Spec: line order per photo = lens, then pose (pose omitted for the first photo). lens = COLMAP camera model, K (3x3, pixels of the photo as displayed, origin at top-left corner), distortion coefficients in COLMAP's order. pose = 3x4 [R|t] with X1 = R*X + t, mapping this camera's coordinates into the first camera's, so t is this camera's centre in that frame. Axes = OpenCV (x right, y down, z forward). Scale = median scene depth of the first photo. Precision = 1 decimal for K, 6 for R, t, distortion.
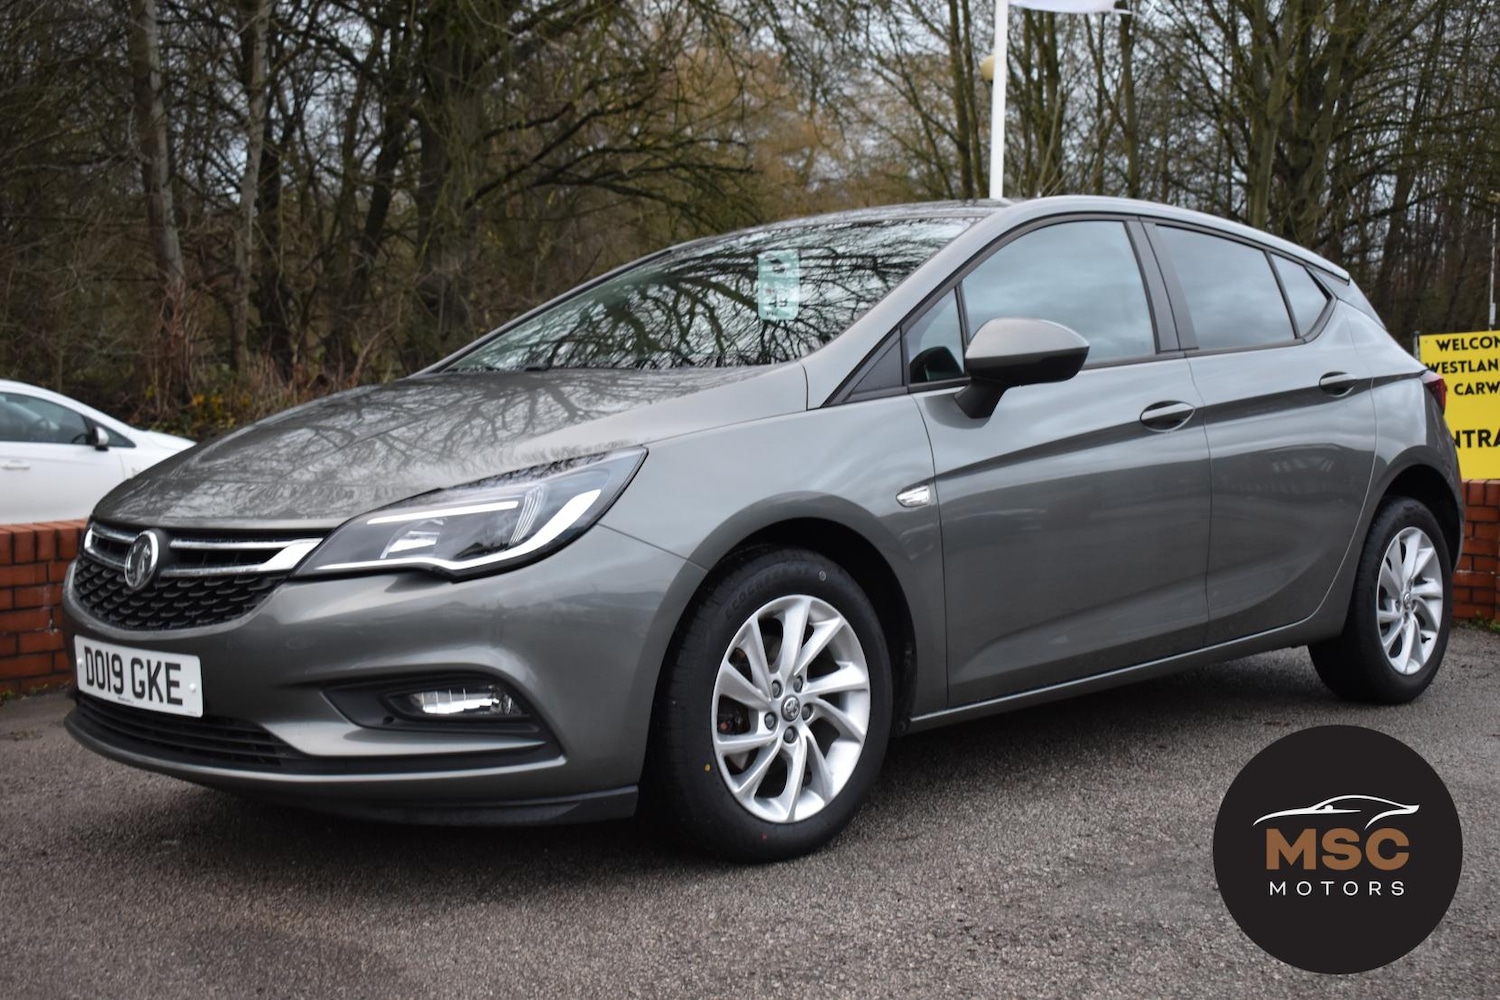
lens RADIAL K [[1831.6, 0, 719.9], [0, 1831.6, 503.8], [0, 0, 1]] dist [-0.048302, 0.004666]
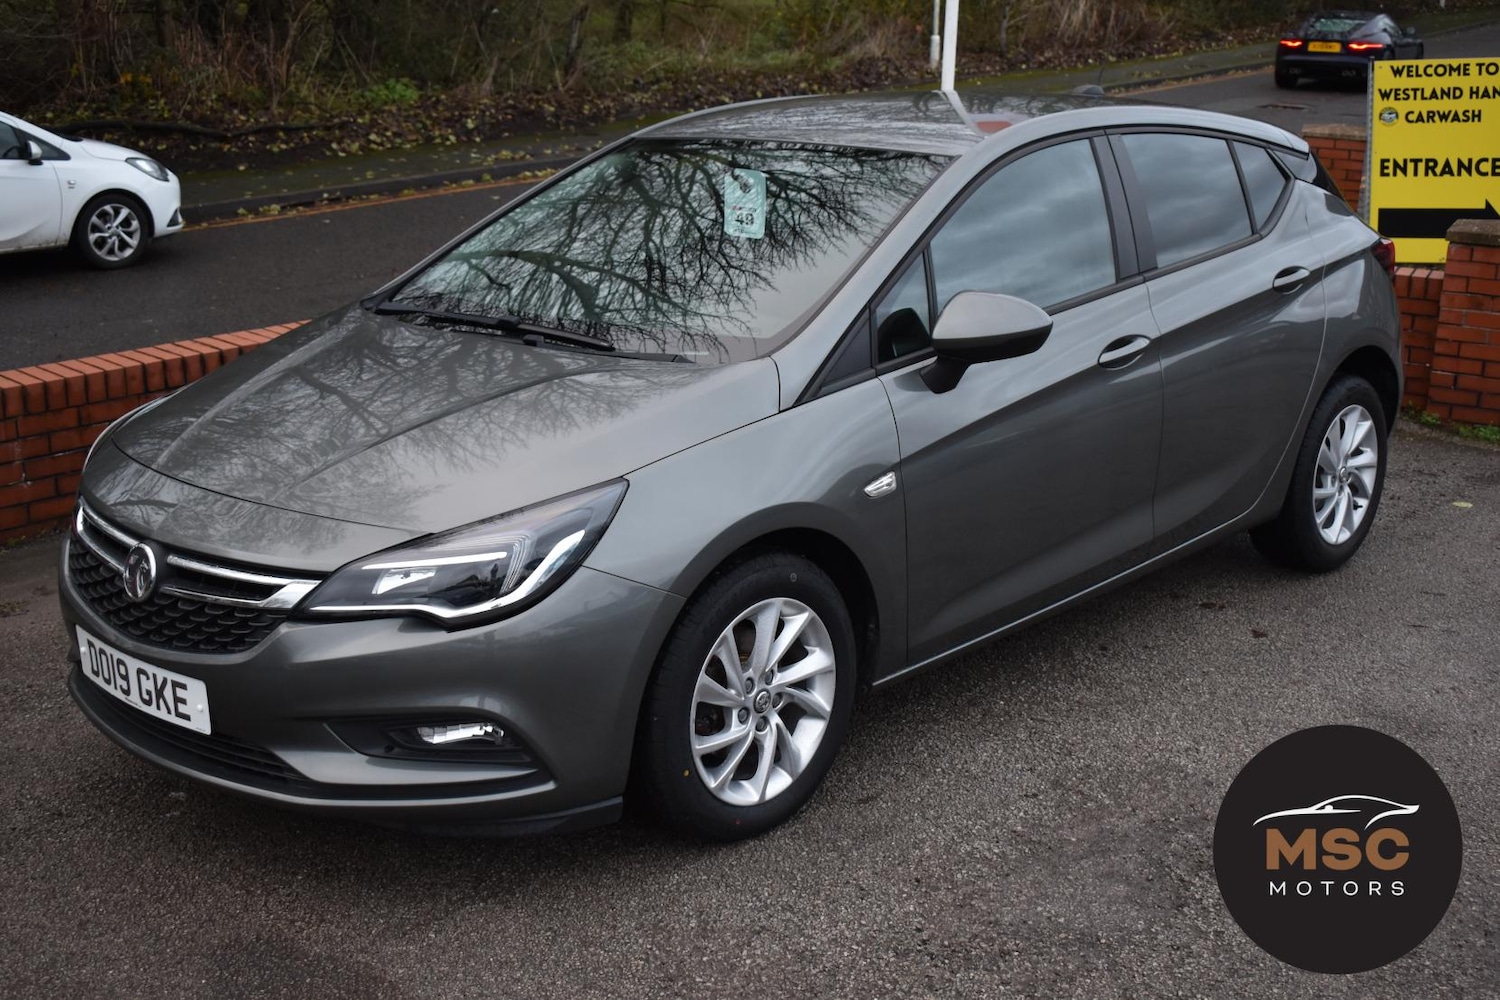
lens RADIAL K [[1831.6, 0, 719.9], [0, 1831.6, 503.8], [0, 0, 1]] dist [-0.048302, 0.004666]
pose [[0.999417, -0.003997, 0.033901, -0.021656], [-0.003235, 0.977564, 0.210612, -0.224022], [-0.033982, -0.210599, 0.976982, -0.017475]]
